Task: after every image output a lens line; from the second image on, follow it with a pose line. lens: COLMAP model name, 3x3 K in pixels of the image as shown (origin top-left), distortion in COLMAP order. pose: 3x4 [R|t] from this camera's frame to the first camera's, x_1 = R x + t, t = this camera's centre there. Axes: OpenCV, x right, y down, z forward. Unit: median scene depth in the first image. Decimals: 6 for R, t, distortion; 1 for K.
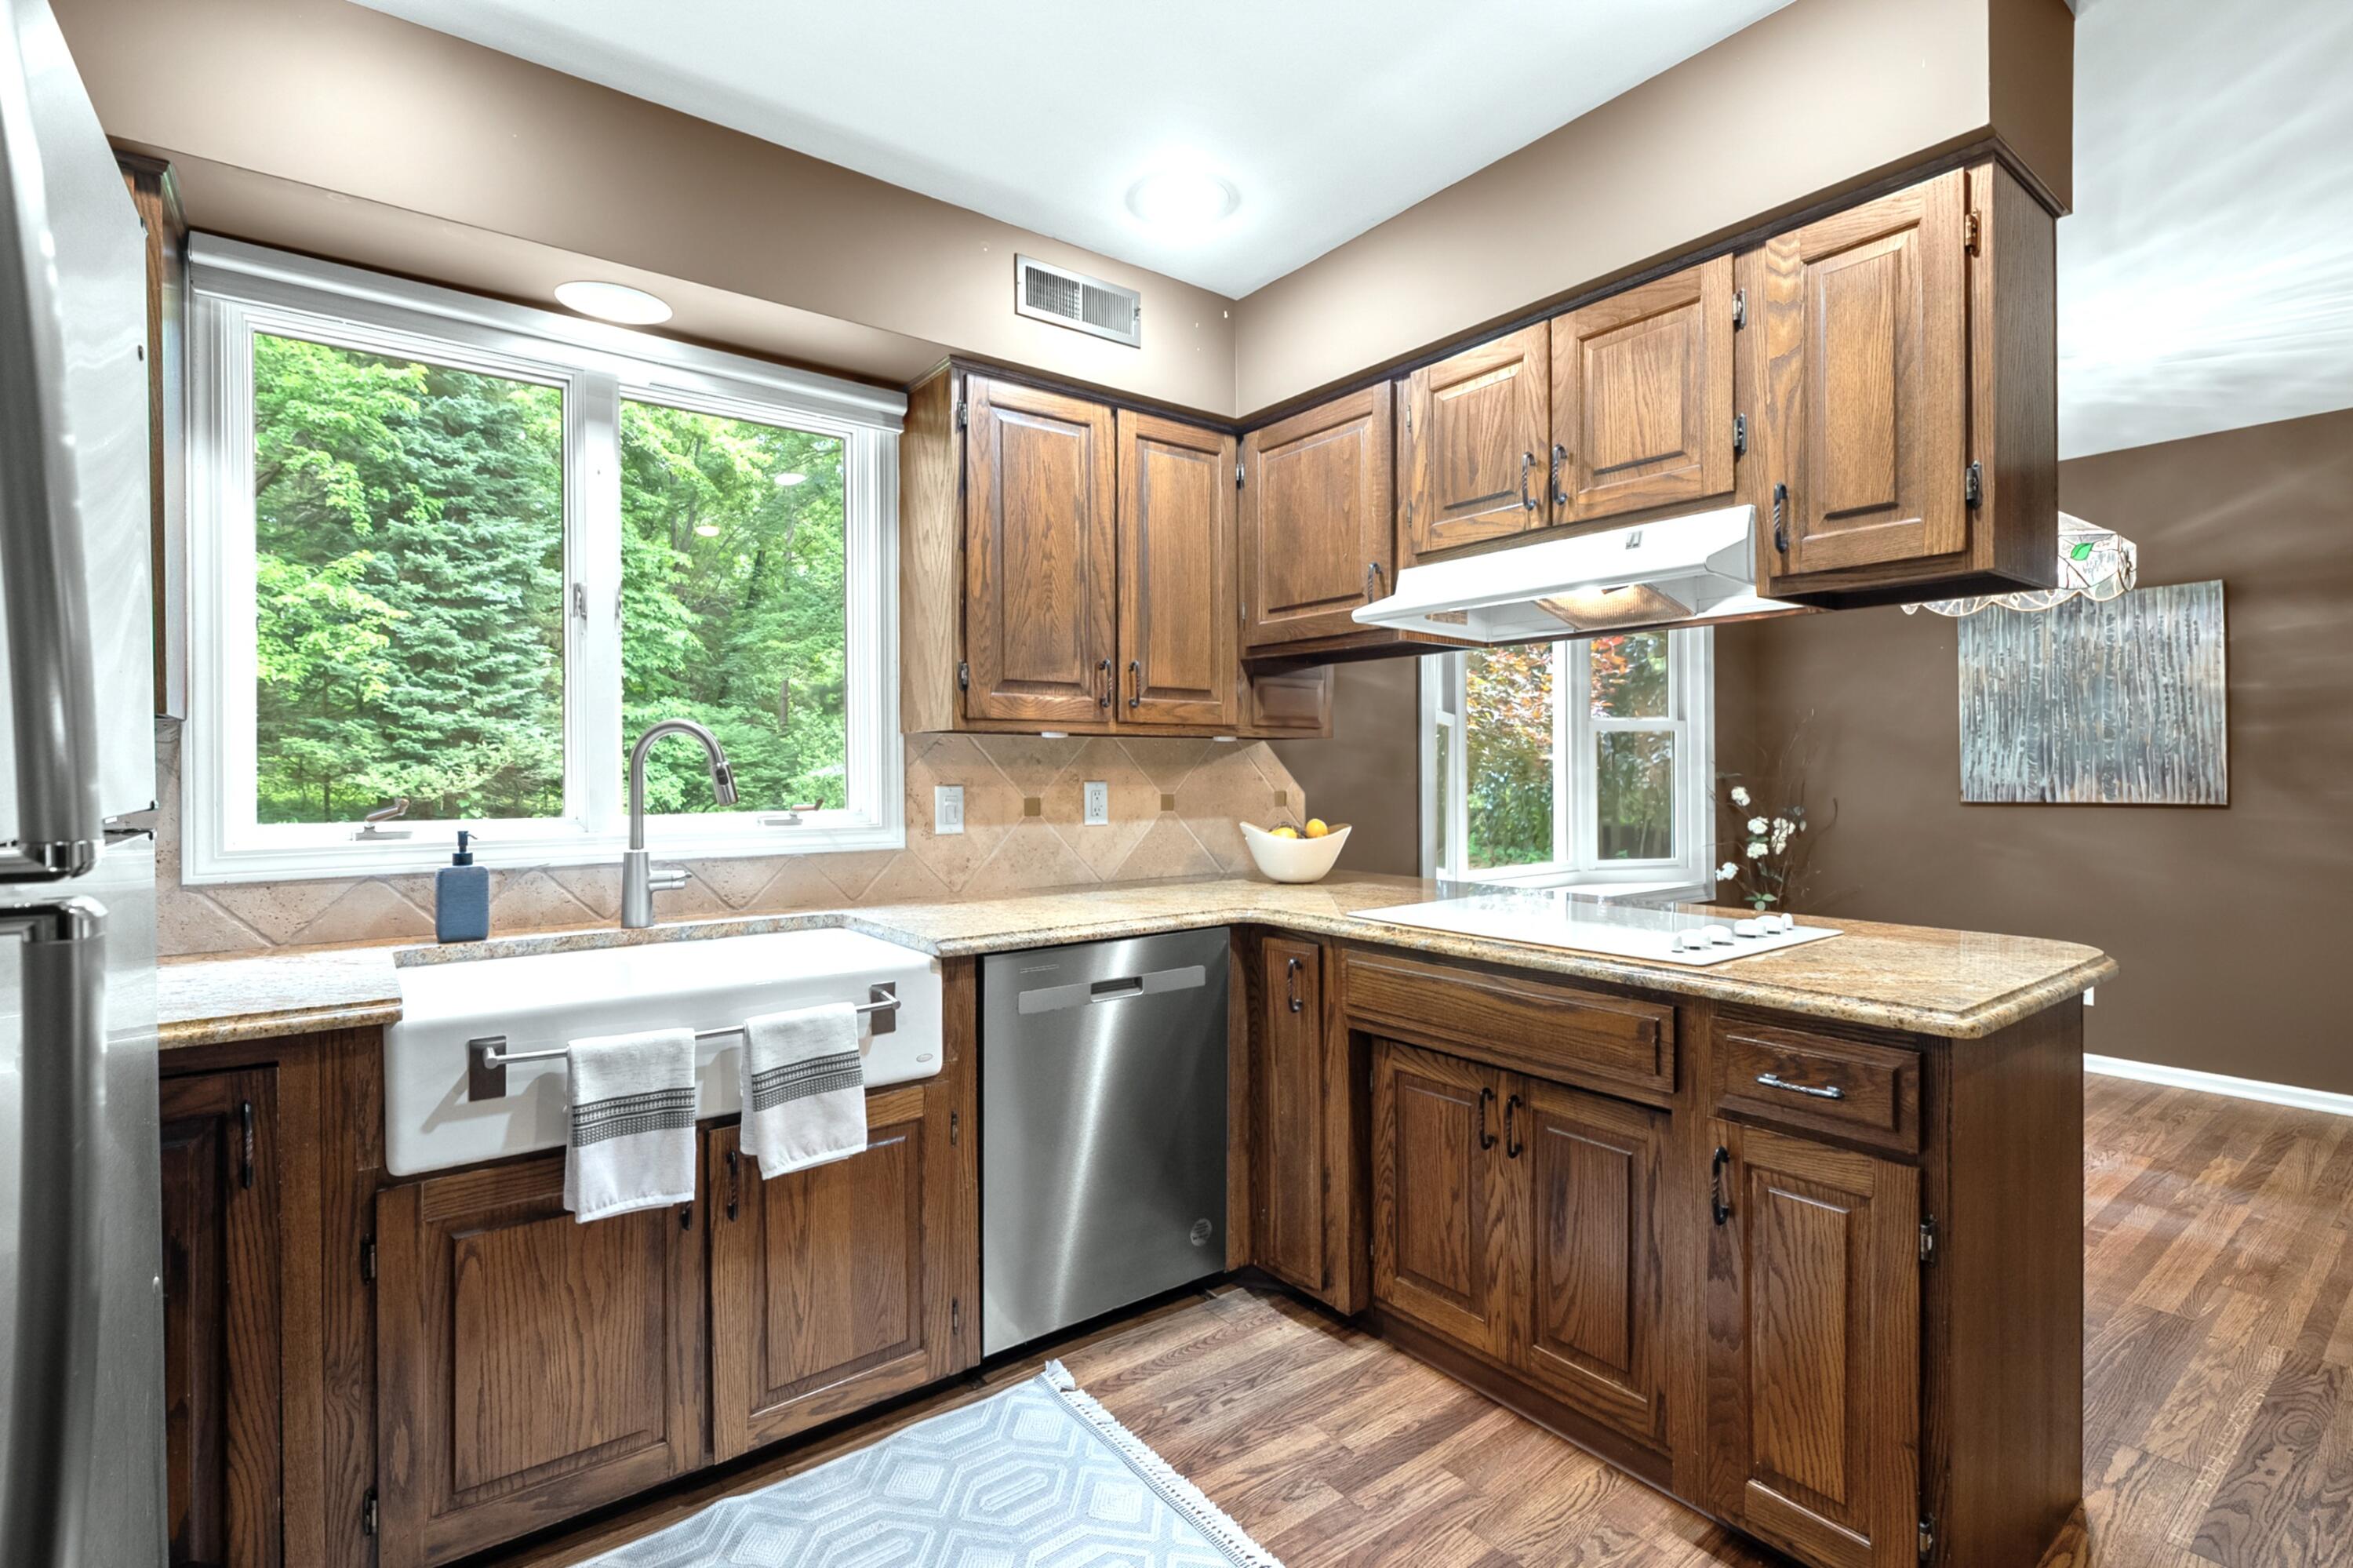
lens RADIAL K [[1071.6, 0, 1182.2], [0, 1071.6, 774.7], [0, 0, 1]] dist [-0.000489, -0.000473]
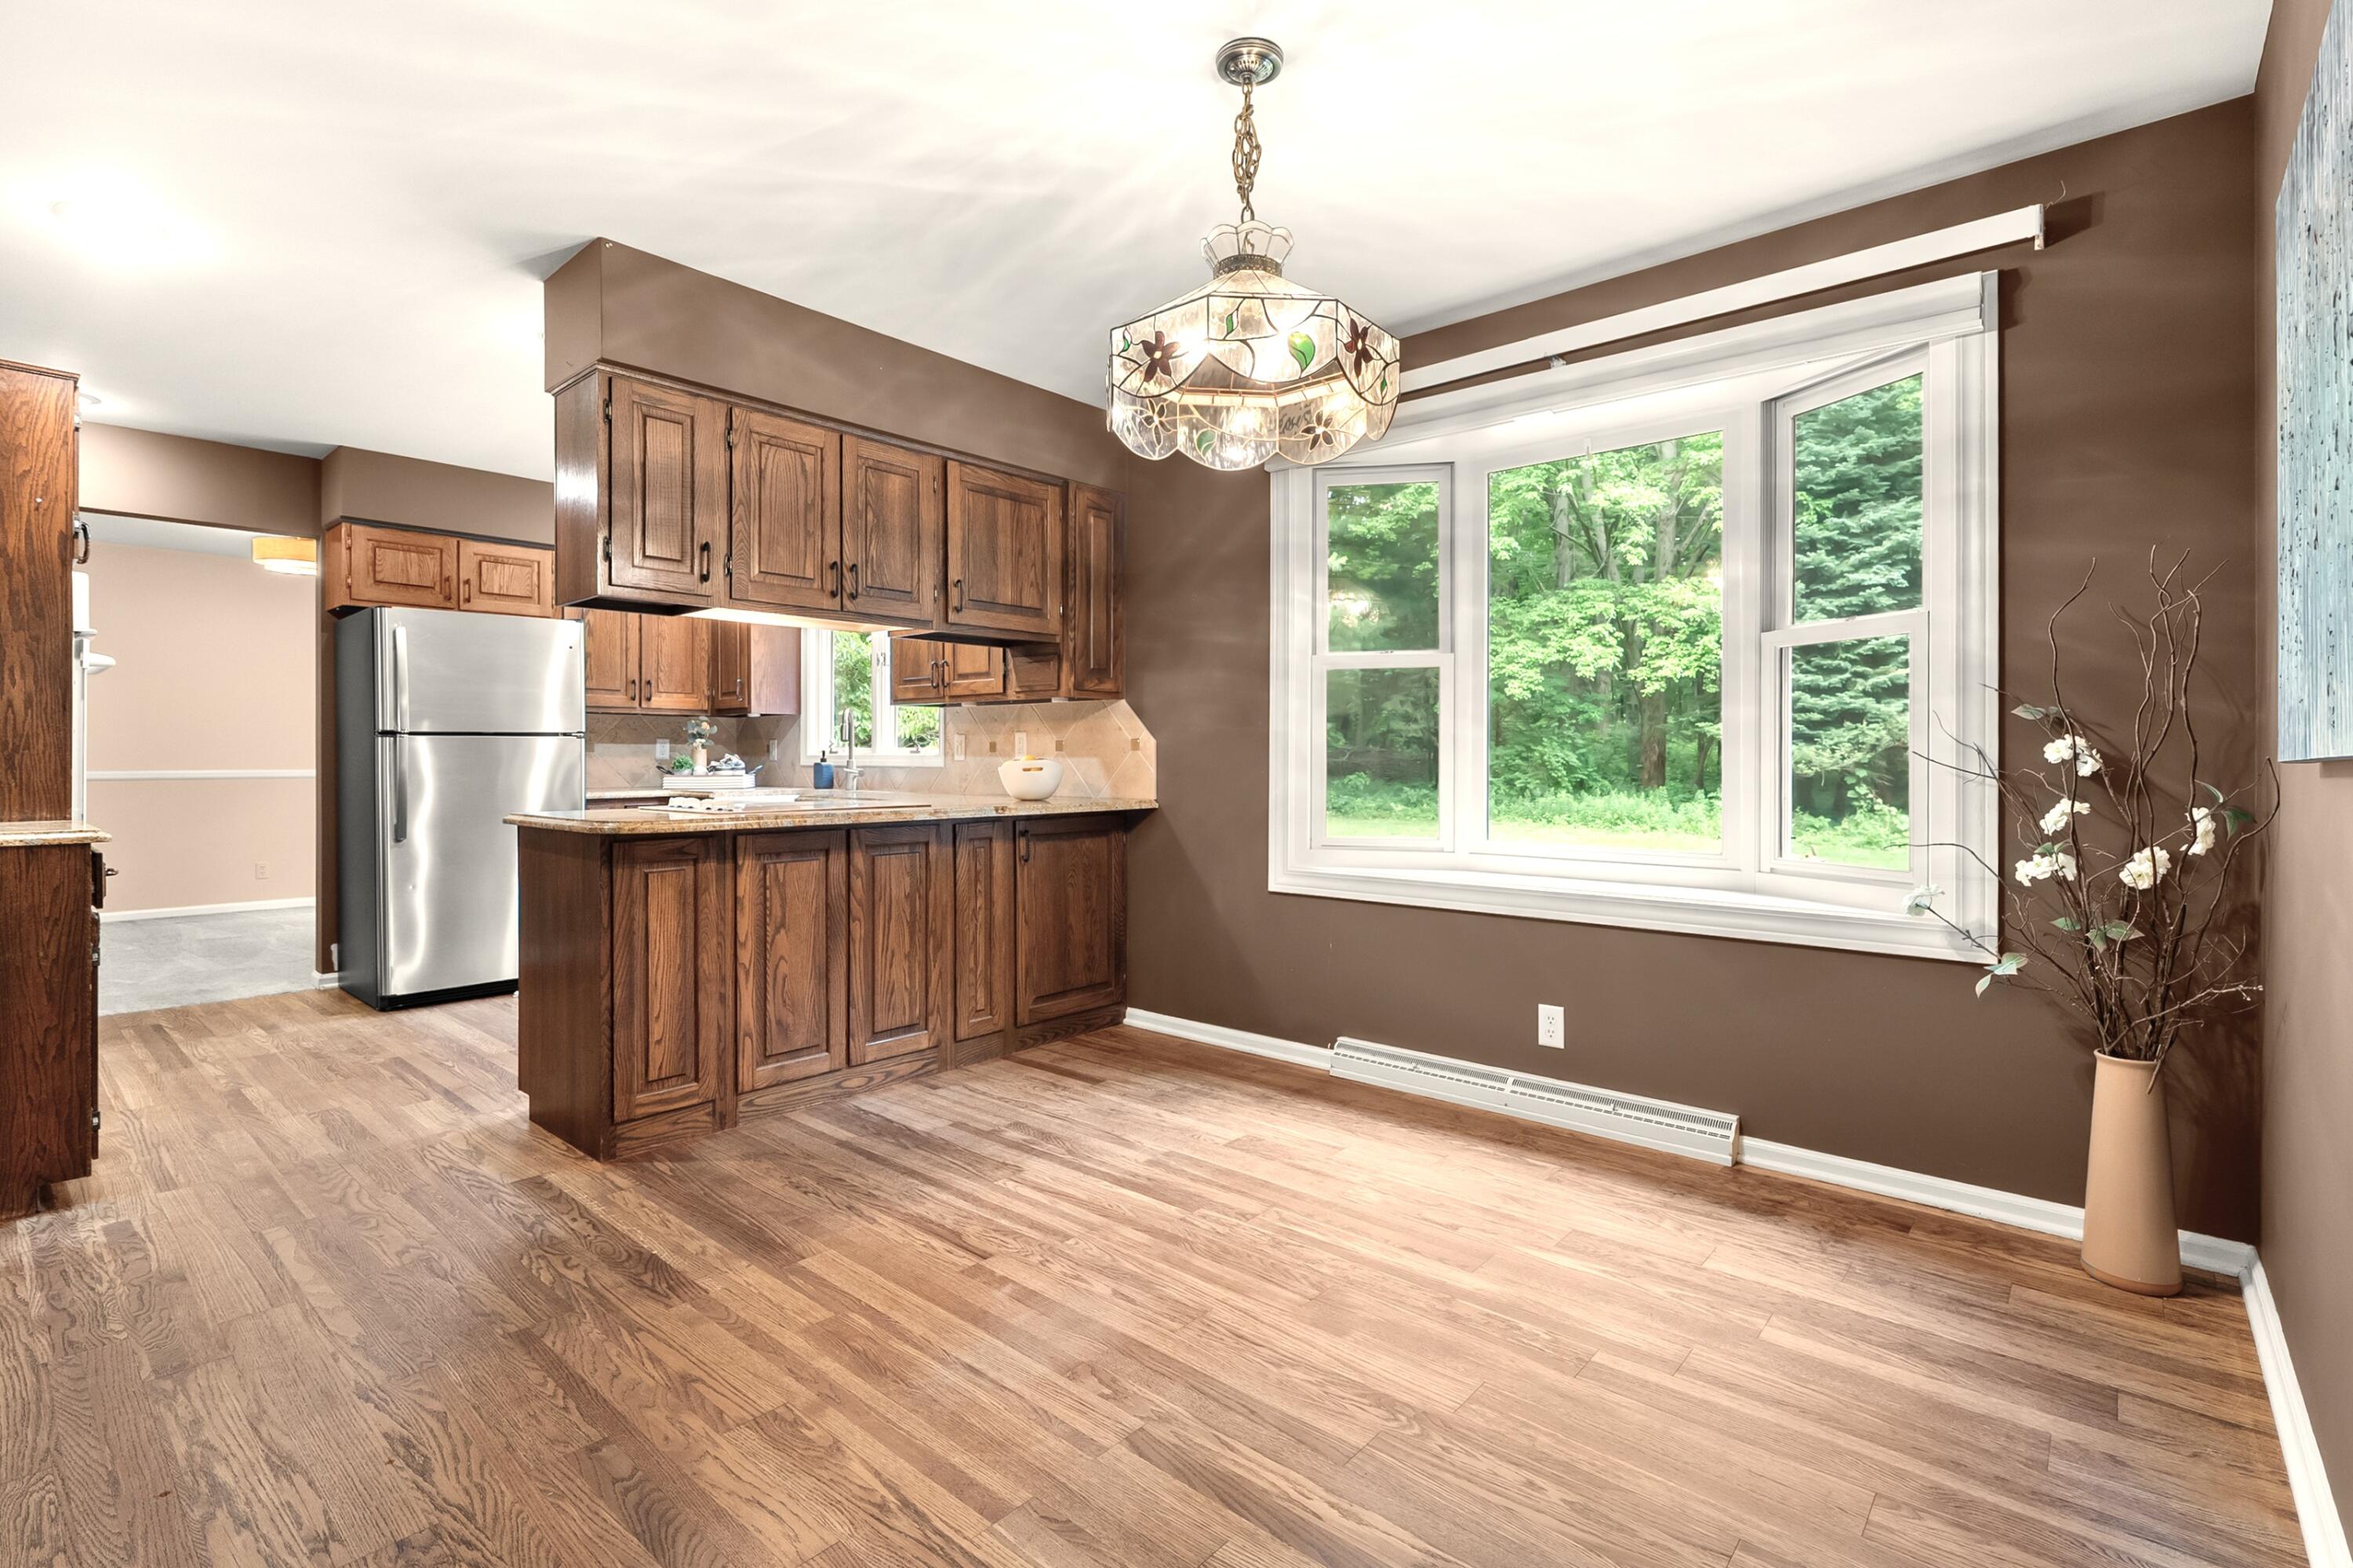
lens RADIAL K [[1071.6, 0, 1185.5], [0, 1071.6, 770.7], [0, 0, 1]] dist [-0.000489, -0.000473]
pose [[0.205899, 0.014979, -0.978459, 0.237653], [-0.005689, 0.999884, 0.014110, 0.006239], [0.978557, 0.002661, 0.205960, 0.140905]]
